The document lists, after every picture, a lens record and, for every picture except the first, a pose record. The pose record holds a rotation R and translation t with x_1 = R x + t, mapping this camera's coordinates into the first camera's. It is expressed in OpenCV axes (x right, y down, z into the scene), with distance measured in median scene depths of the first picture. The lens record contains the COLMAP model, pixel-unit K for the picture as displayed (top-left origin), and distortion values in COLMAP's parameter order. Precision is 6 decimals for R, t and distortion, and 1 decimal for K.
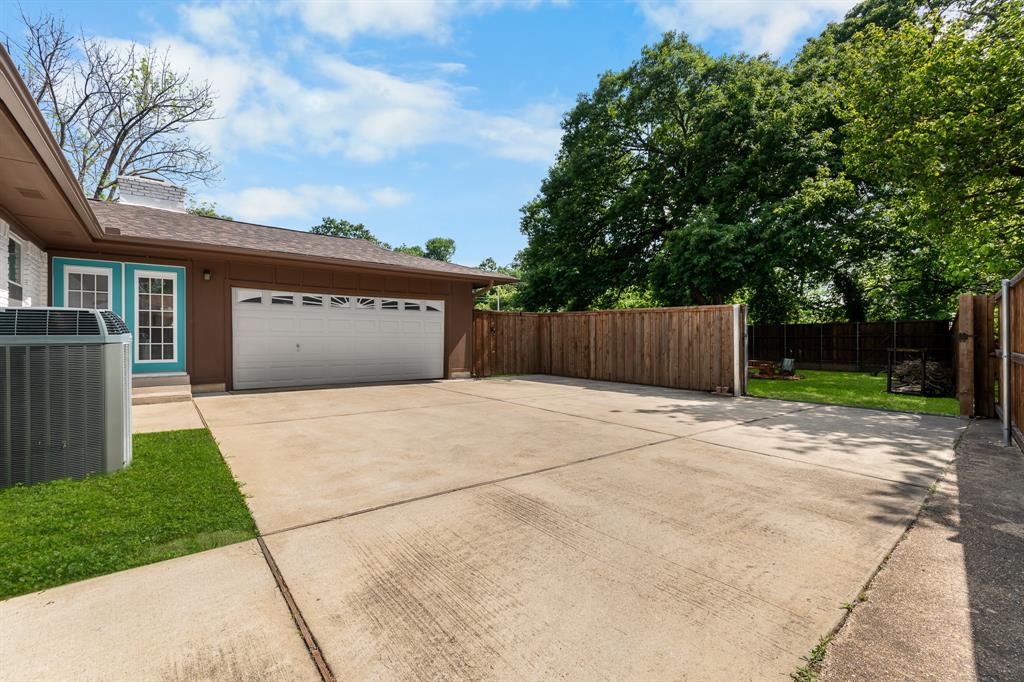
lens RADIAL K [[449.7, 0, 506.0], [0, 449.7, 338.9], [0, 0, 1]] dist [0.001745, 0.000091]
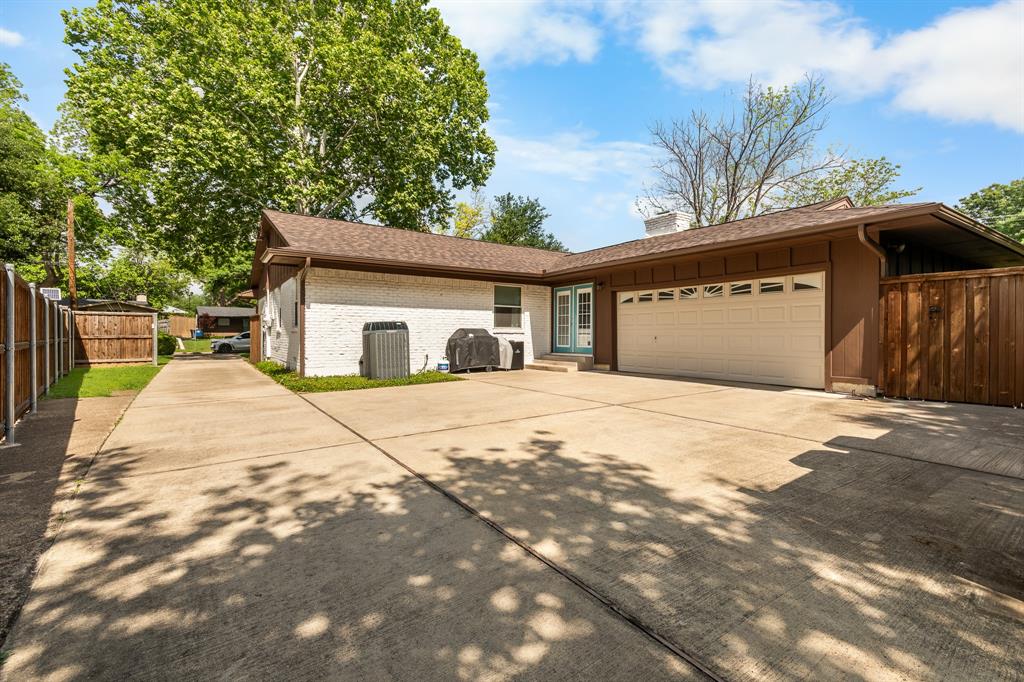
lens RADIAL K [[449.7, 0, 506.2], [0, 449.7, 340.1], [0, 0, 1]] dist [0.001745, 0.000091]
pose [[-0.061308, 0.008020, -0.998087, 0.646441], [-0.003414, 0.999960, 0.008244, 0.013293], [0.998113, 0.003913, -0.061278, 0.680256]]
